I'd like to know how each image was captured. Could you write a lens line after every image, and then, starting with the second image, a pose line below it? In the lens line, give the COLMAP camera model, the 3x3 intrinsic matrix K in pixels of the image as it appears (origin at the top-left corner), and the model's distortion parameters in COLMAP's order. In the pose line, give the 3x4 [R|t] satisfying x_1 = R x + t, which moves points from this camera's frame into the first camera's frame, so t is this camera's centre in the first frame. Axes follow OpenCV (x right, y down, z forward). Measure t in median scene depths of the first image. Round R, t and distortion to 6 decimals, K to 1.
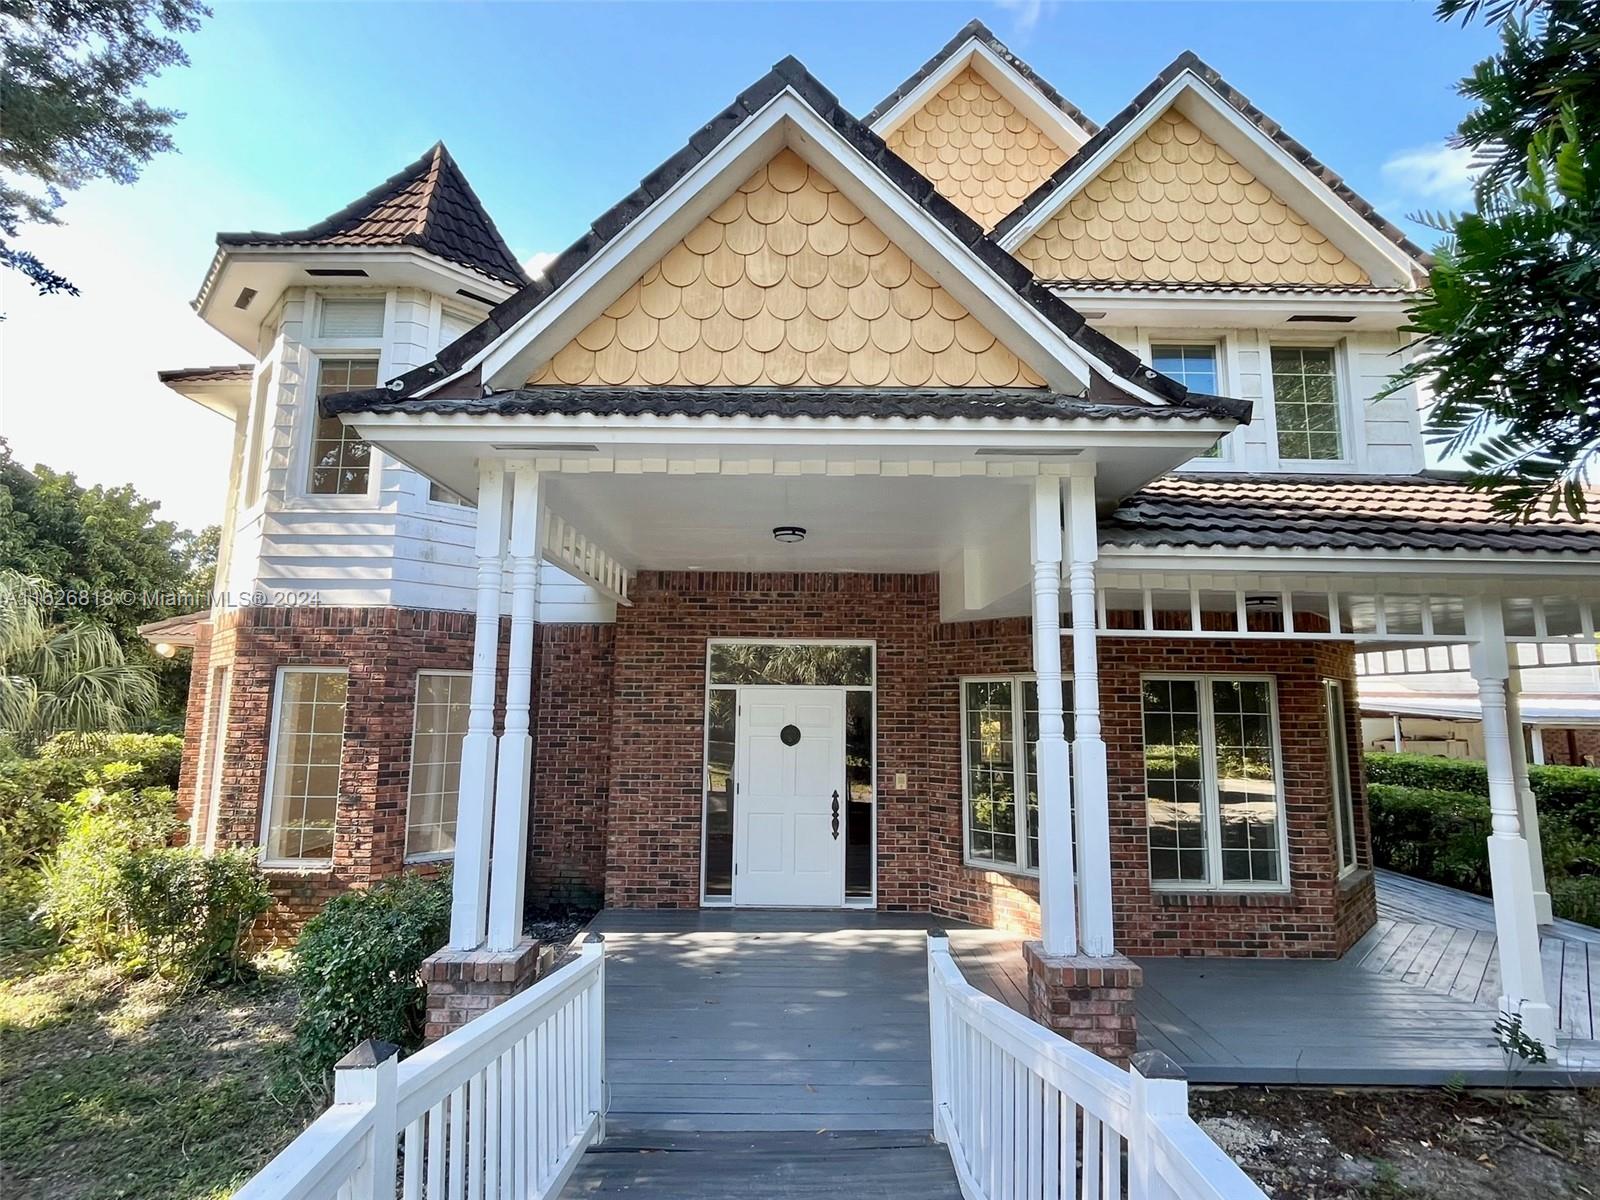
lens RADIAL K [[753.6, 0, 794.3], [0, 753.6, 603.2], [0, 0, 1]] dist [0.001139, -0.001104]
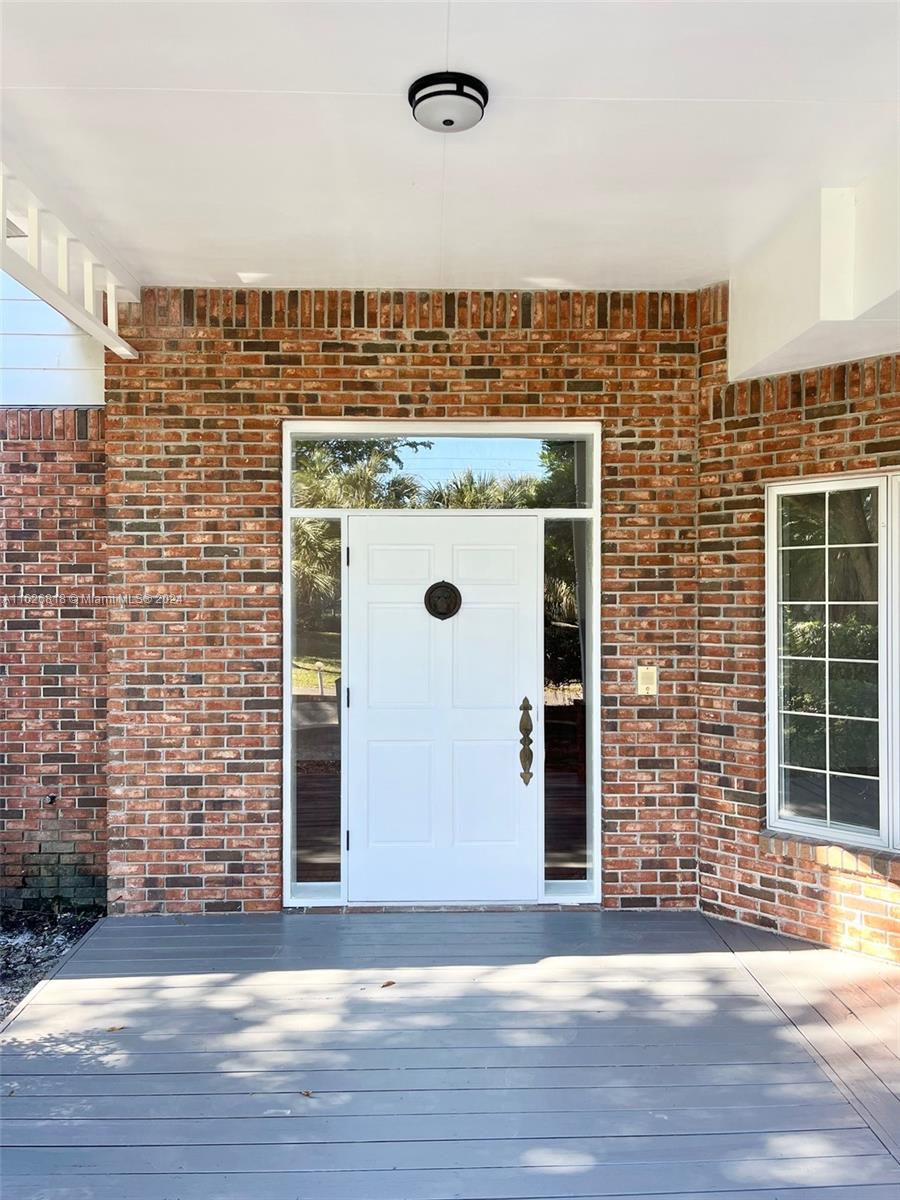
lens RADIAL K [[907.6, 0, 451.7], [0, 907.6, 598.7], [0, 0, 1]] dist [0.030706, -0.021768]
pose [[0.999644, -0.012722, 0.023462, -0.014143], [0.009181, 0.989350, 0.145267, 0.080022], [-0.025060, -0.145000, 0.989114, 0.356858]]
